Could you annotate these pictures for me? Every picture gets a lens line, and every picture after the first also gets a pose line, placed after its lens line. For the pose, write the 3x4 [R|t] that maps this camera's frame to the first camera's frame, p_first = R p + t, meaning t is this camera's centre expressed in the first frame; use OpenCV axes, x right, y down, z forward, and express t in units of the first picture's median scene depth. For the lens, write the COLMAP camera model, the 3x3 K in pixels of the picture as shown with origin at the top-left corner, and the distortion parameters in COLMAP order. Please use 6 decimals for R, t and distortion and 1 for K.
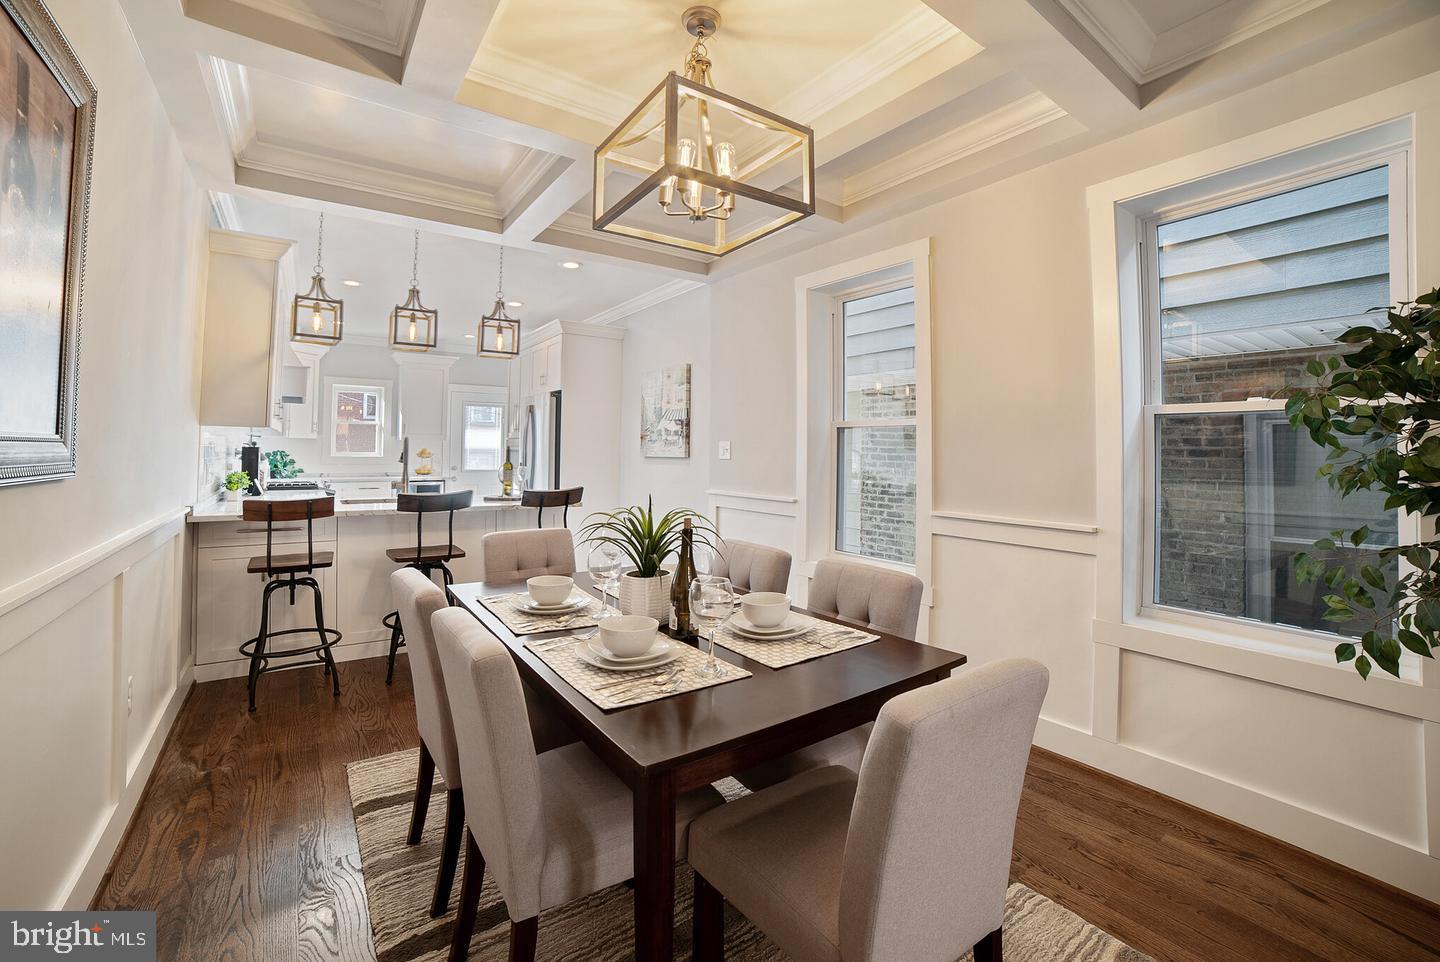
lens RADIAL K [[609.3, 0, 723.3], [0, 609.3, 422.1], [0, 0, 1]] dist [-0.000642, -0.000025]
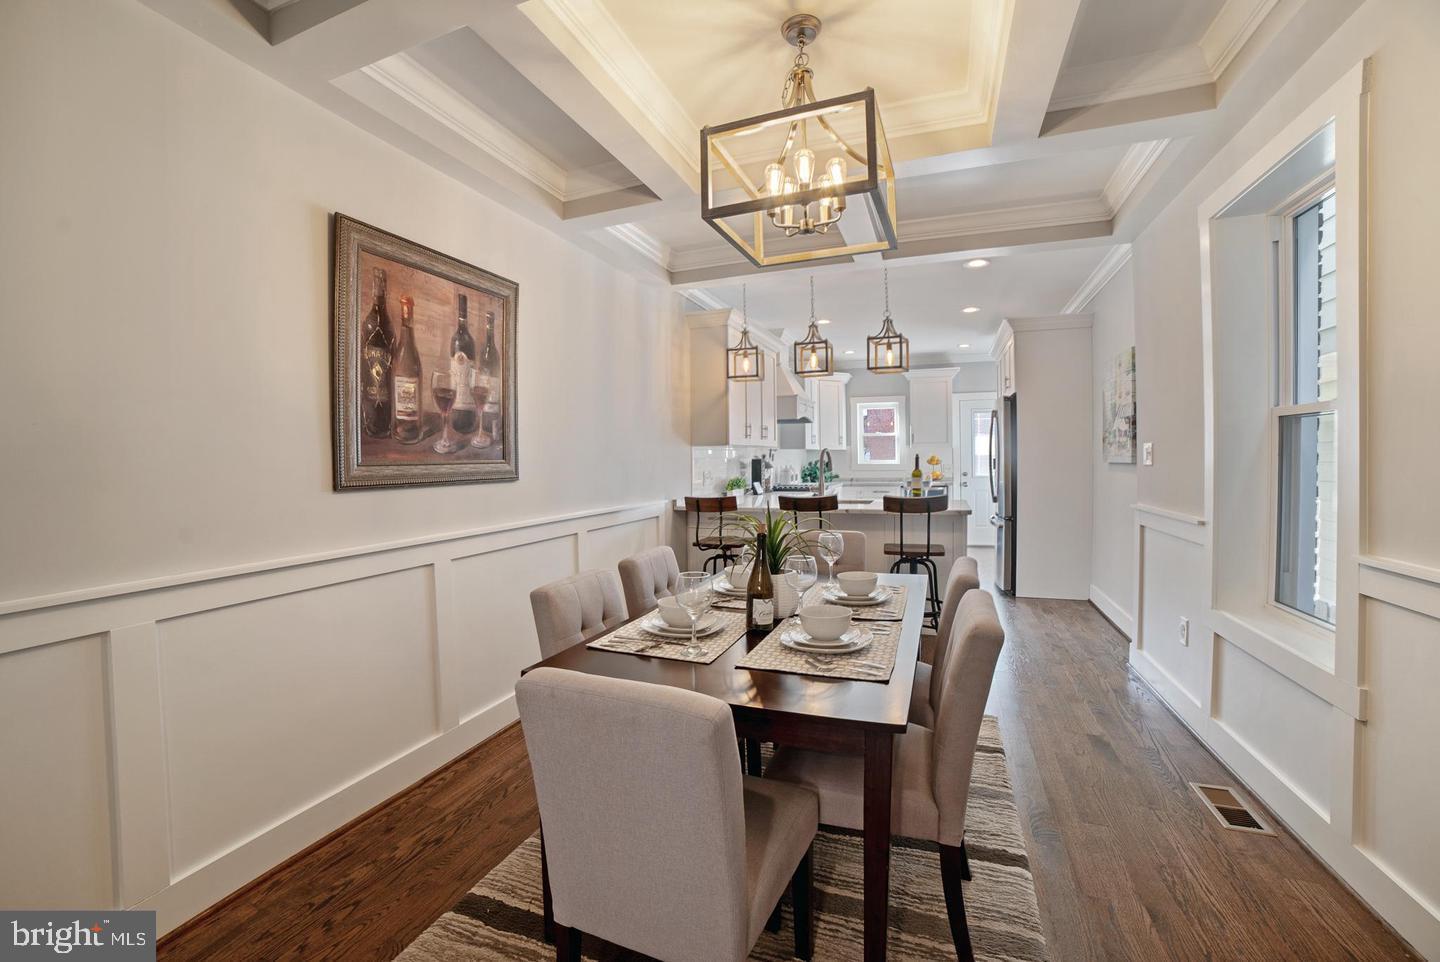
lens RADIAL K [[599.6, 0, 715.1], [0, 599.6, 461.1], [0, 0, 1]] dist [-0.095054, 0.041153]
pose [[0.567102, -0.006233, -0.823624, 0.318978], [0.050854, 0.998329, 0.027460, 0.006969], [0.822076, -0.057457, 0.566471, 0.143452]]
